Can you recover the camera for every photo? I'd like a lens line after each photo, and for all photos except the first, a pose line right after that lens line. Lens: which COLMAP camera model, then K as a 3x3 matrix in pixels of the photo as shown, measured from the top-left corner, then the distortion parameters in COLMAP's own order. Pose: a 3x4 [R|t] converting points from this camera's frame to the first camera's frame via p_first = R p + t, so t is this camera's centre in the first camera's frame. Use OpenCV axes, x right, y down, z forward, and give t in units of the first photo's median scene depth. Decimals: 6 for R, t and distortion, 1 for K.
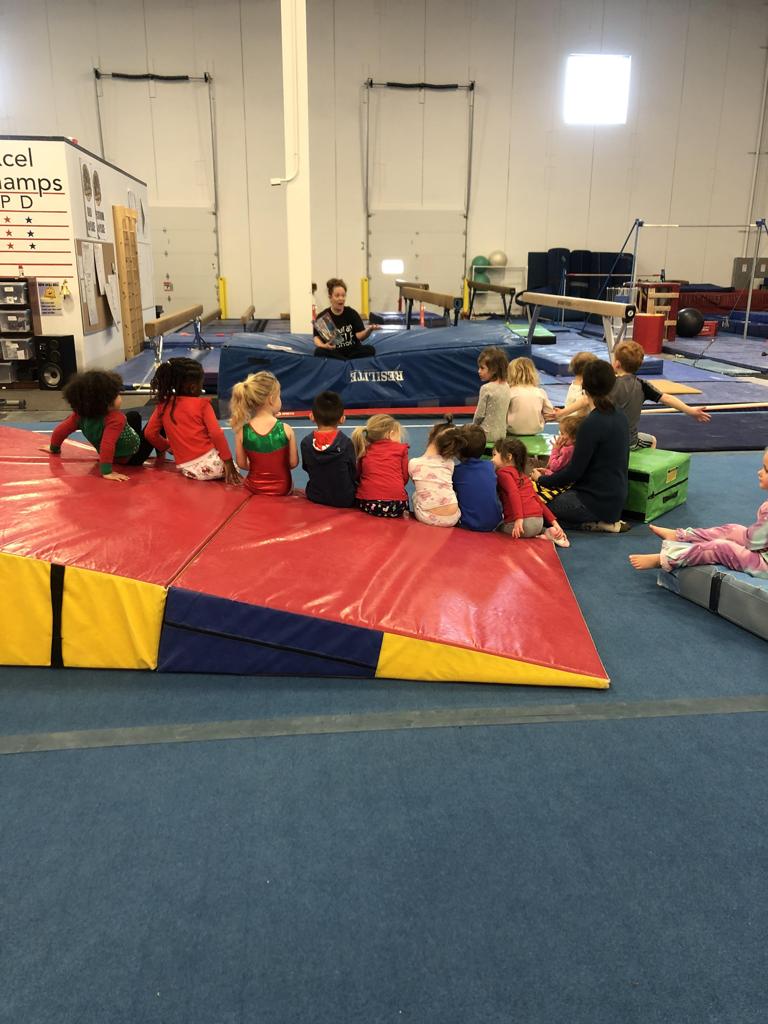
lens RADIAL K [[850.2, 0, 386.1], [0, 850.2, 511.3], [0, 0, 1]] dist [0.005990, 0.039078]
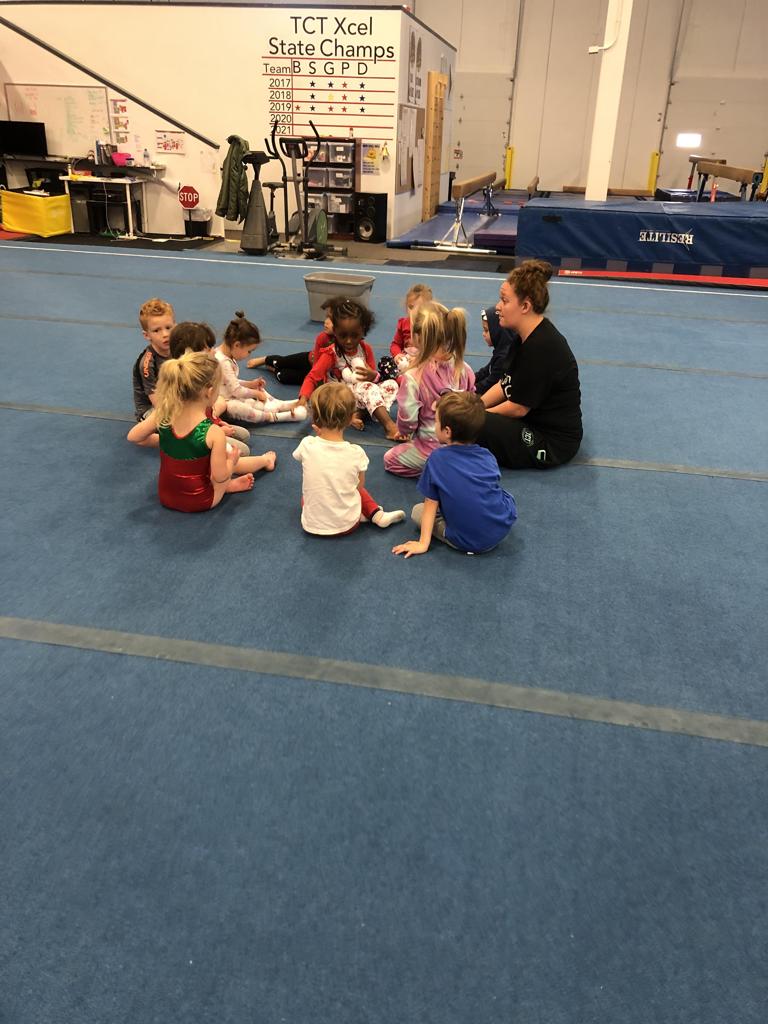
lens RADIAL K [[850.2, 0, 393.0], [0, 850.2, 501.3], [0, 0, 1]] dist [0.005990, 0.039078]
pose [[0.955928, 0.143944, -0.255896, -0.013066], [-0.111547, 0.984275, 0.136969, 0.040870], [0.271587, -0.102388, 0.956952, -0.123288]]
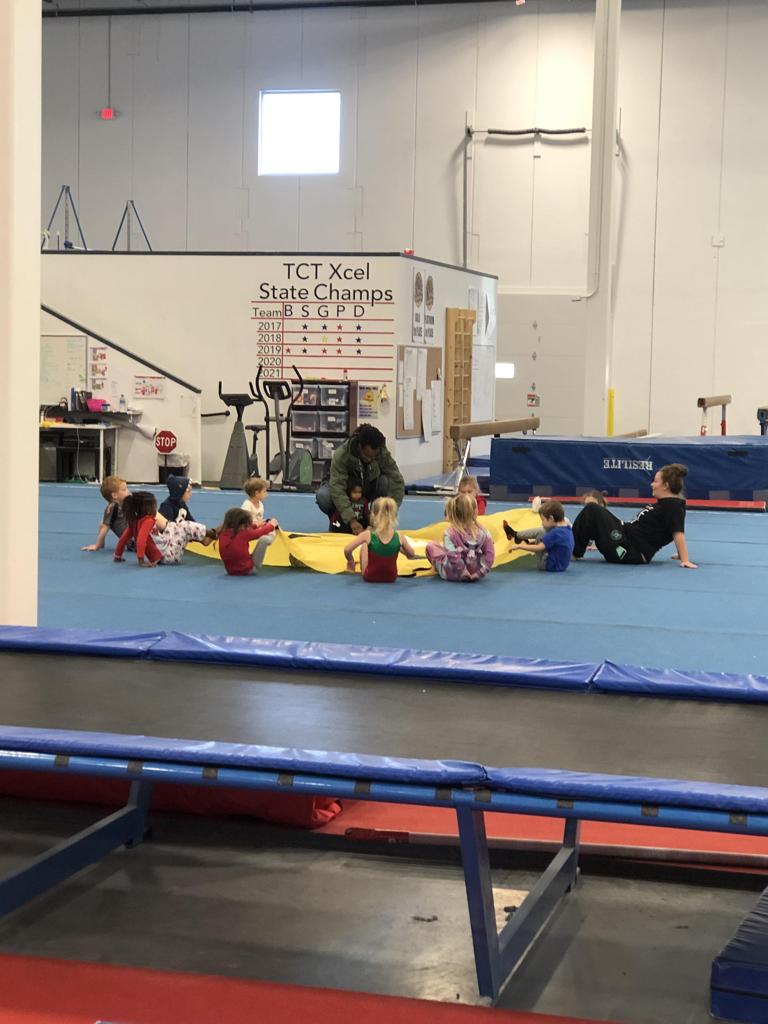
lens RADIAL K [[1901.9, 0, 378.4], [0, 1901.9, 502.4], [0, 0, 1]] dist [0.009047, 0.000000]
pose [[0.931053, 0.042235, -0.362431, 0.450777], [-0.118130, 0.974674, -0.189885, 0.301505], [0.345232, 0.219607, 0.912462, -1.053427]]
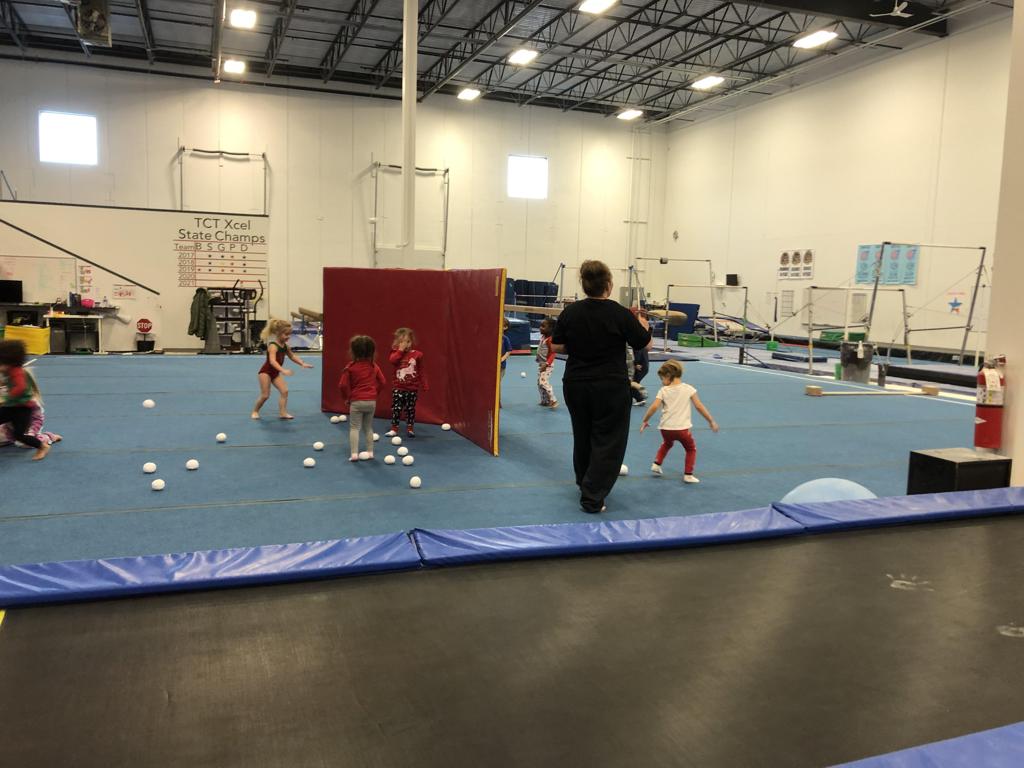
lens RADIAL K [[850.2, 0, 535.2], [0, 850.2, 368.6], [0, 0, 1]] dist [0.005990, 0.039078]
pose [[0.963902, -0.000015, 0.266256, -0.312160], [0.049471, 0.982597, -0.179043, 0.242524], [-0.261620, 0.185752, 0.947128, -0.822441]]
